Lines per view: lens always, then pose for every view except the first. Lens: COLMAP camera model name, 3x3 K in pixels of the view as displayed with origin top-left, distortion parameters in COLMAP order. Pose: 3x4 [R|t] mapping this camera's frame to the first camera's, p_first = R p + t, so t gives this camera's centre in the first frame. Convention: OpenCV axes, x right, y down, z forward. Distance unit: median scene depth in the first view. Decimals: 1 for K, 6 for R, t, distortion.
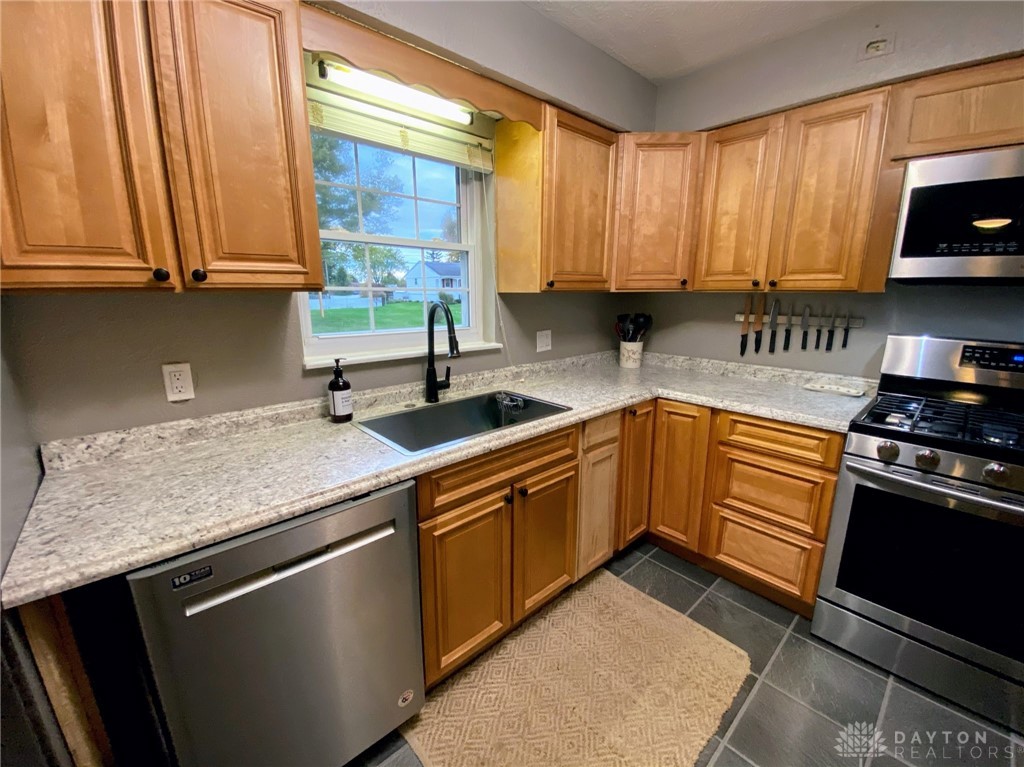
lens RADIAL K [[411.3, 0, 506.4], [0, 411.3, 382.6], [0, 0, 1]] dist [0.018966, -0.020104]
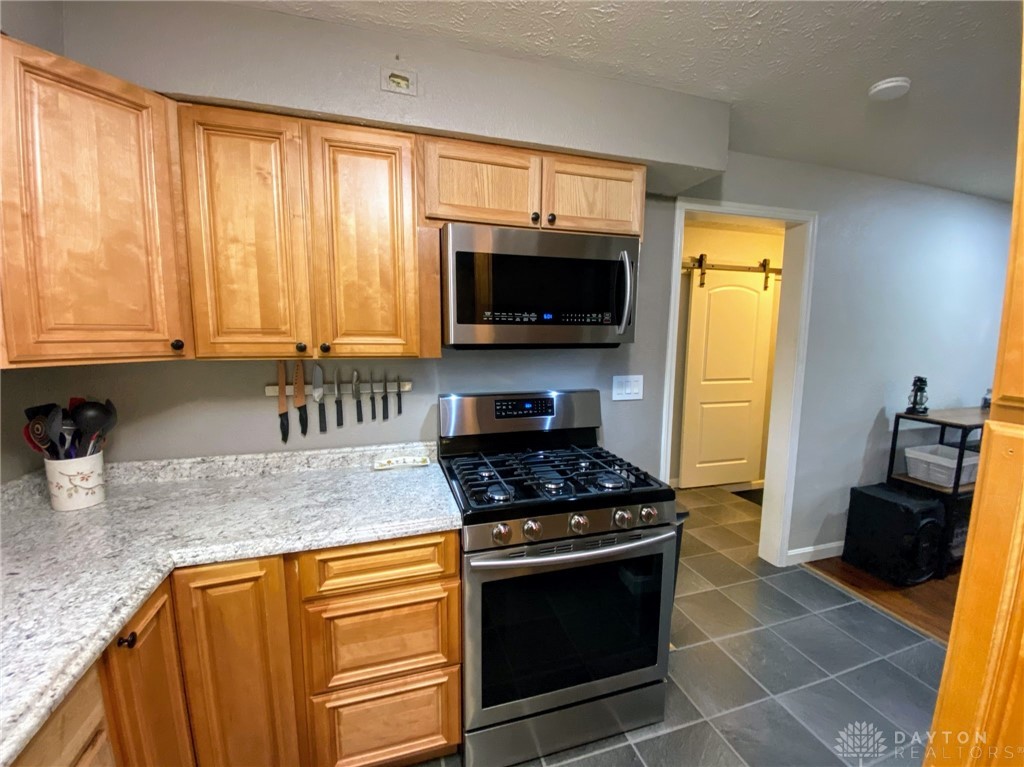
lens RADIAL K [[411.3, 0, 506.4], [0, 411.3, 382.6], [0, 0, 1]] dist [0.018966, -0.020104]
pose [[0.418351, -0.101917, 0.902549, 0.108105], [0.192164, 0.981122, 0.021718, -0.128384], [-0.887725, 0.164352, 0.430038, 0.393123]]
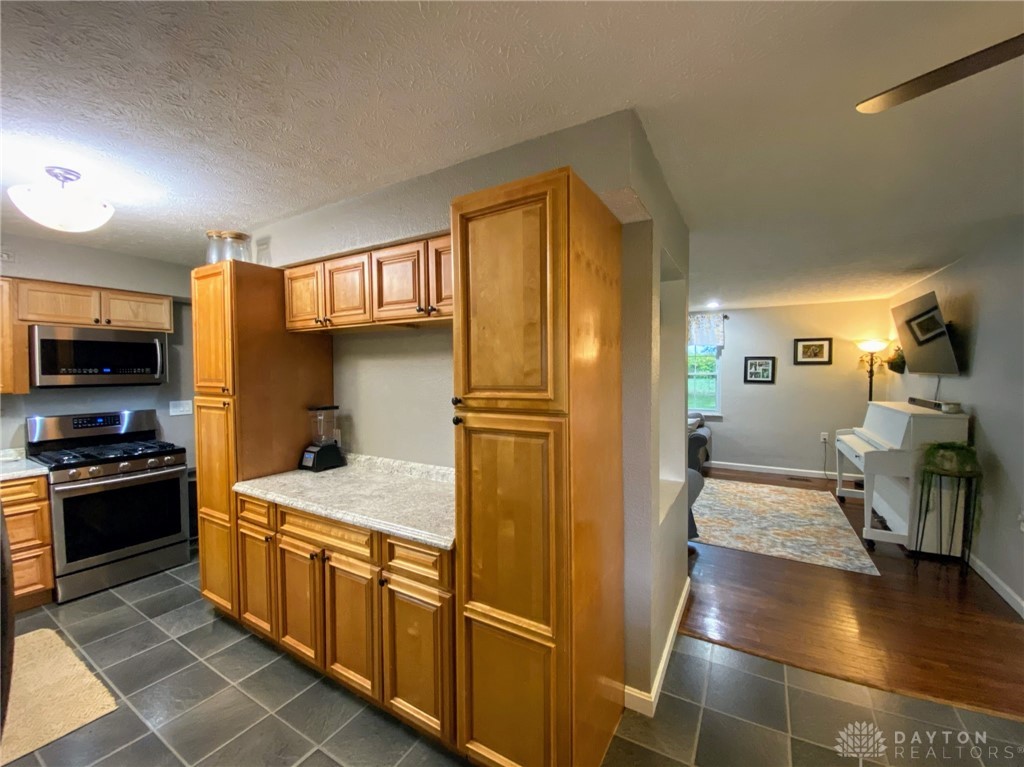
lens RADIAL K [[411.3, 0, 506.4], [0, 411.3, 382.6], [0, 0, 1]] dist [0.018966, -0.020104]
pose [[-0.313727, -0.022545, 0.949245, -1.078949], [0.210154, 0.973276, 0.092572, -0.002080], [-0.925965, 0.228530, -0.300605, -0.277687]]
